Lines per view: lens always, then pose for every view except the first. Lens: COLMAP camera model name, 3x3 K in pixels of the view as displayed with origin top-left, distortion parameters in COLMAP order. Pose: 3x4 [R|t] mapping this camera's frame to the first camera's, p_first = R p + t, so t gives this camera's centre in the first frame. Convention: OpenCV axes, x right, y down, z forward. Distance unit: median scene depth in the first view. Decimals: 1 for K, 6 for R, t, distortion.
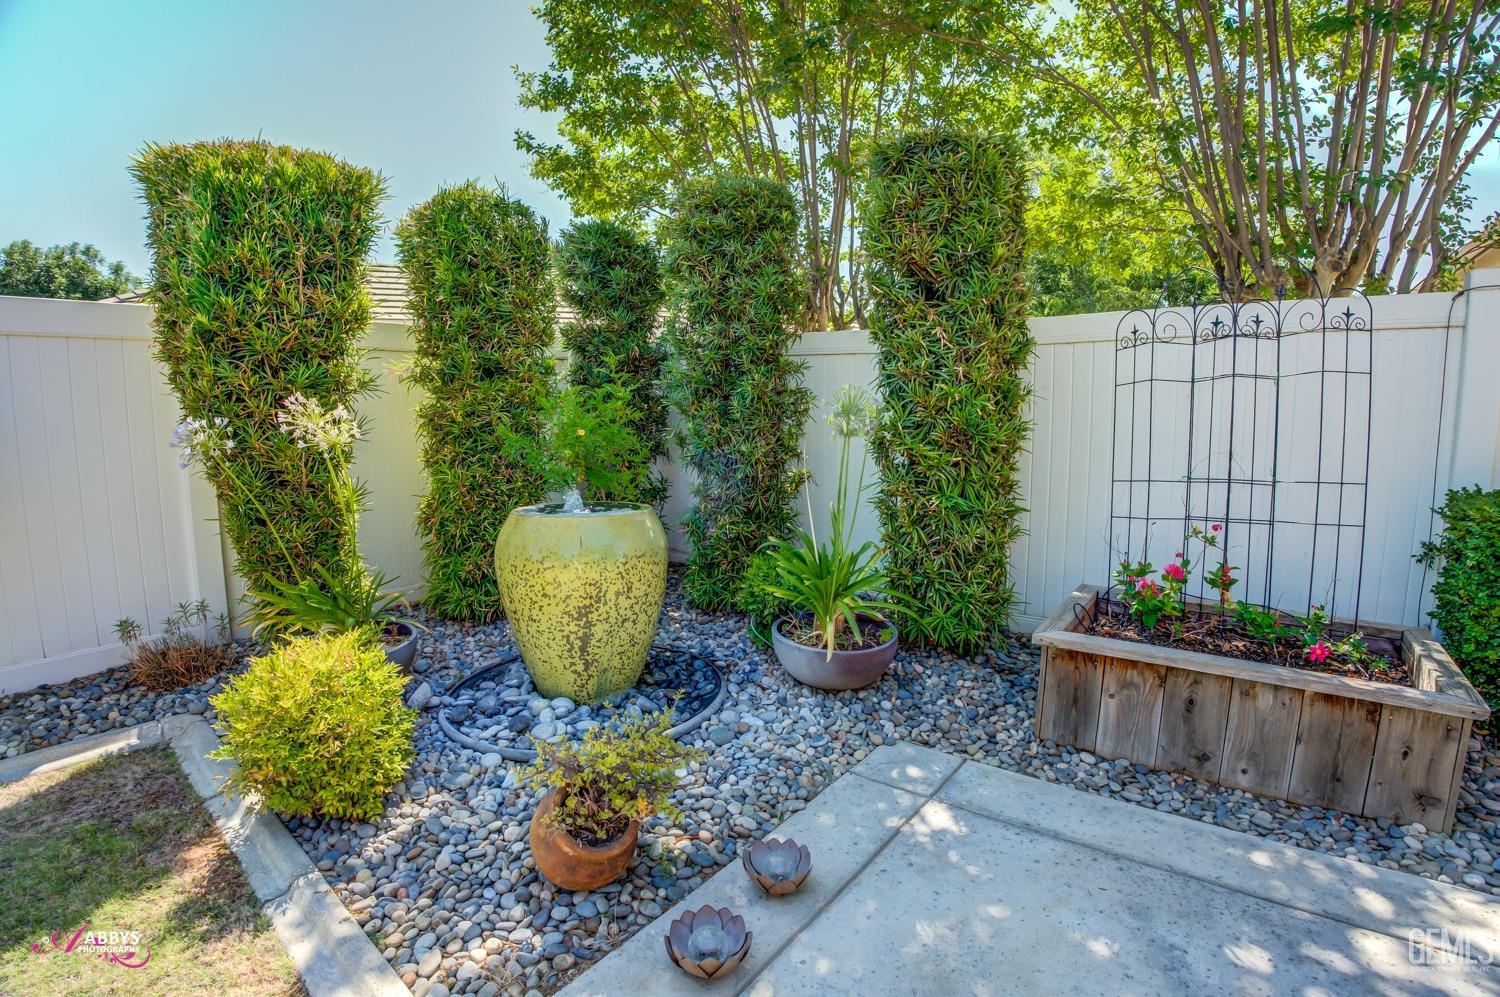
lens RADIAL K [[698.0, 0, 750.0], [0, 698.0, 498.5], [0, 0, 1]] dist [-0.103377, 0.019382]
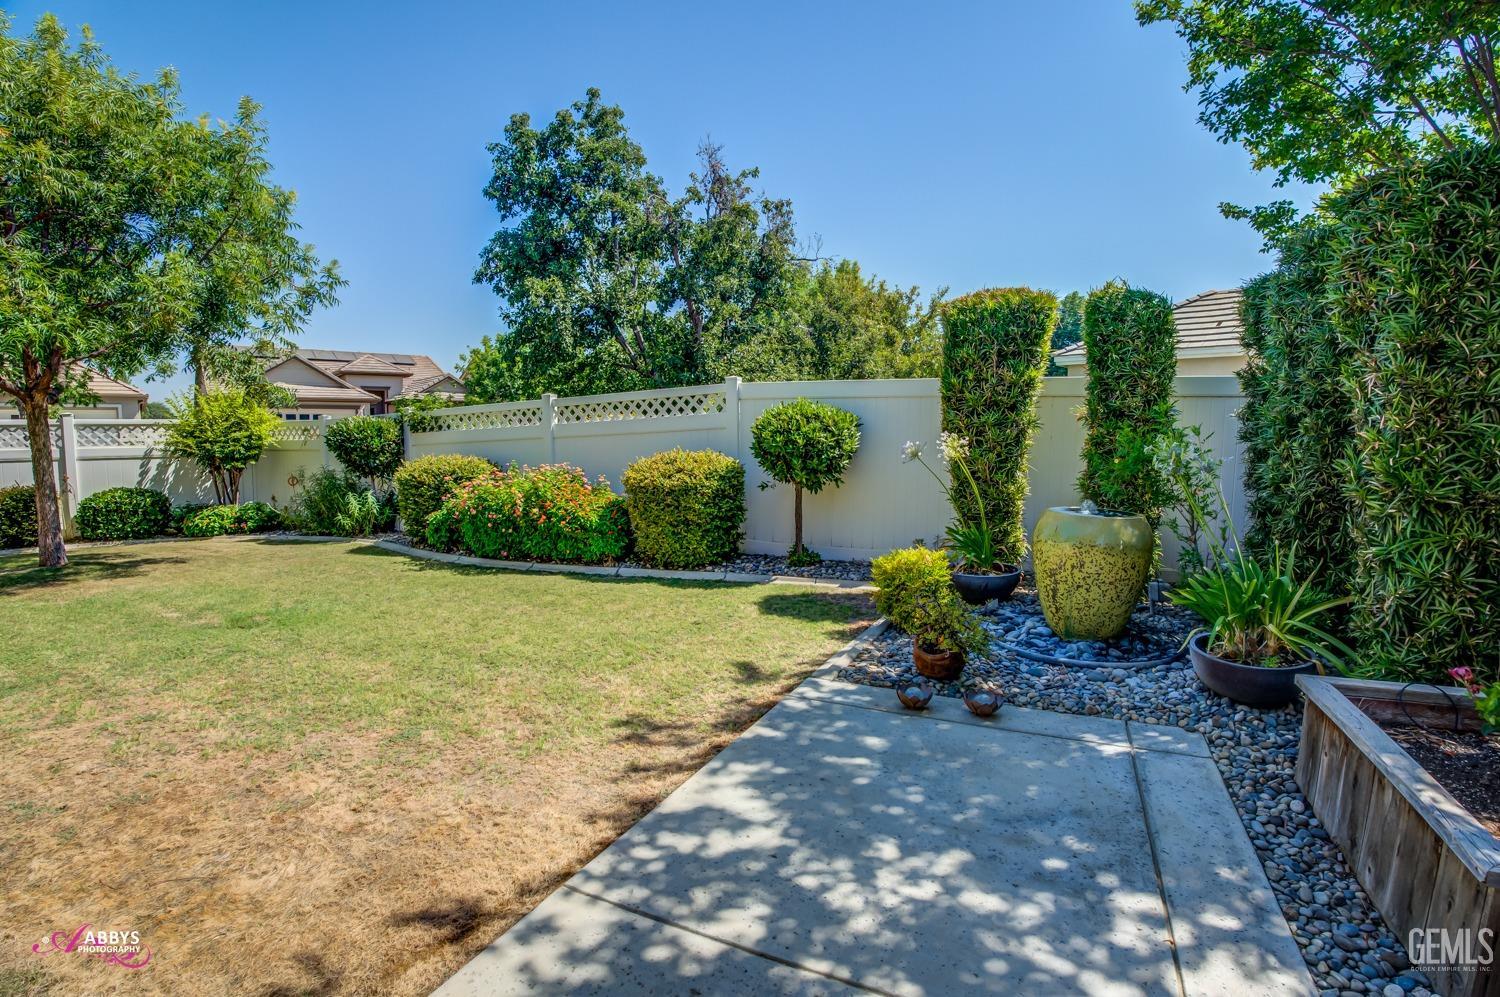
lens RADIAL K [[698.0, 0, 750.0], [0, 698.0, 498.5], [0, 0, 1]] dist [-0.103377, 0.019382]
pose [[0.254068, 0.110541, -0.960849, 1.063619], [-0.122584, 0.989116, 0.081380, -0.047408], [0.959386, 0.097109, 0.264854, -0.100950]]
